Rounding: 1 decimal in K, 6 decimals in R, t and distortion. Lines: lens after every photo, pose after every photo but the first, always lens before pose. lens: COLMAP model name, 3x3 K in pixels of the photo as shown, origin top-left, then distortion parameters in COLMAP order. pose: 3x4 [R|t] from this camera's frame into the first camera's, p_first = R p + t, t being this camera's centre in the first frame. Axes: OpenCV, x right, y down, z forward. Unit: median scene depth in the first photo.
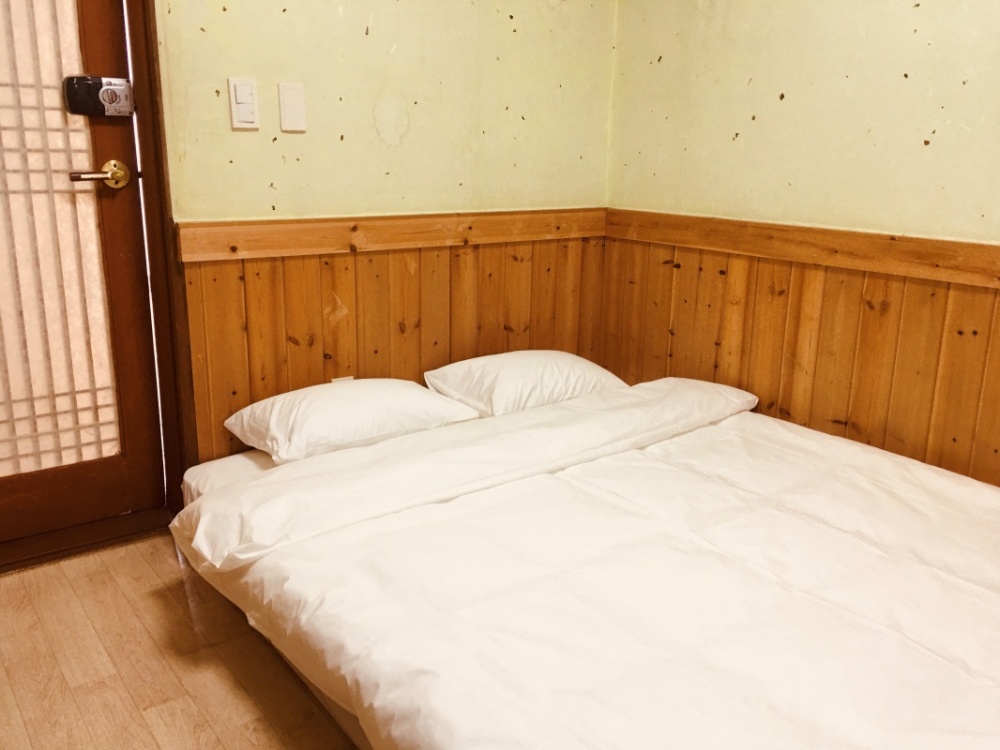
lens RADIAL K [[838.1, 0, 502.0], [0, 838.1, 371.3], [0, 0, 1]] dist [0.066707, -0.079887]
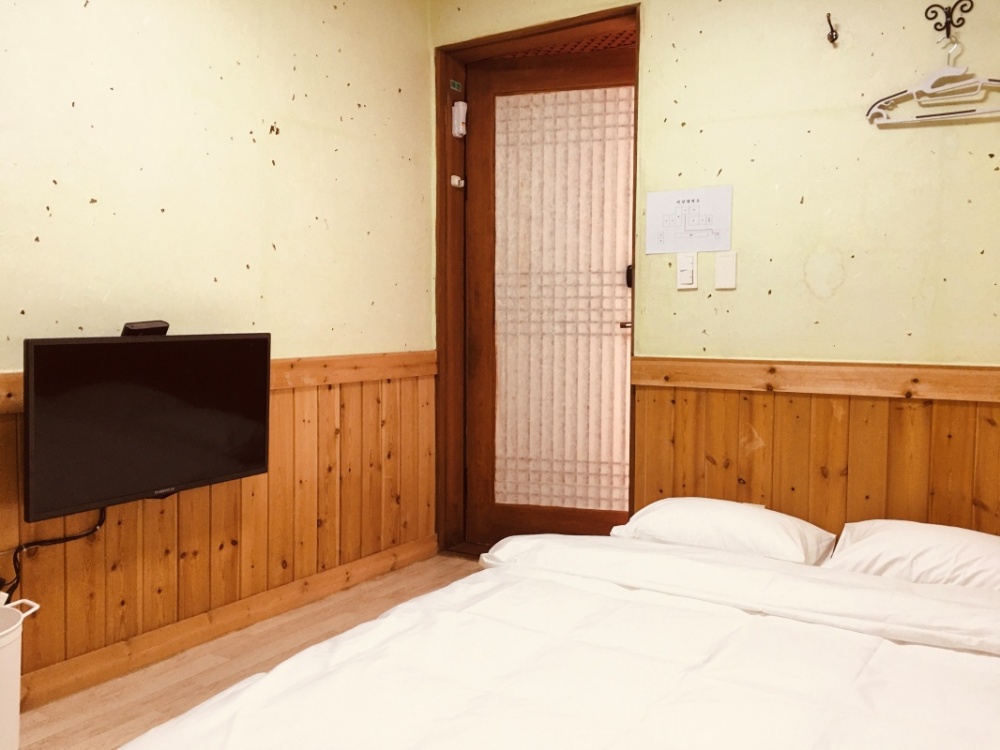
lens RADIAL K [[838.1, 0, 492.5], [0, 838.1, 377.1], [0, 0, 1]] dist [0.066707, -0.079887]
pose [[0.334349, 0.045198, -0.941365, 0.739090], [-0.242510, 0.969341, -0.039592, -0.027146], [0.910714, 0.241528, 0.335059, 0.288229]]
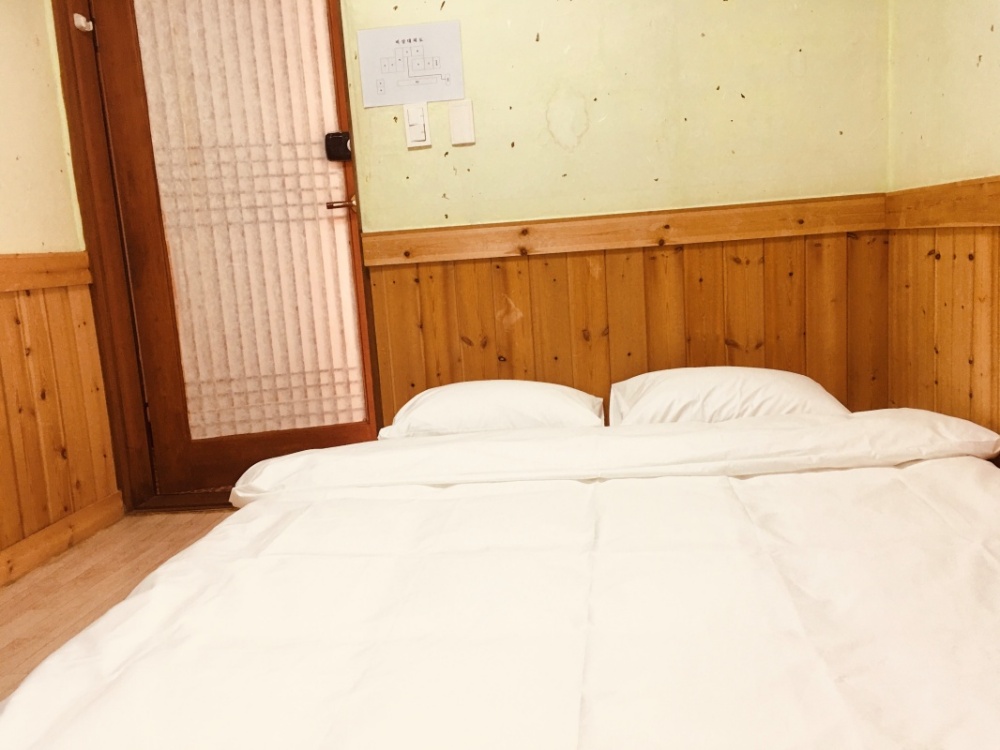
lens RADIAL K [[838.1, 0, 496.1], [0, 838.1, 373.3], [0, 0, 1]] dist [0.066707, -0.079887]
pose [[0.722054, 0.033803, -0.691011, 0.496828], [-0.098169, 0.993705, -0.053969, 0.056309], [0.684837, 0.106804, 0.720827, 0.262382]]
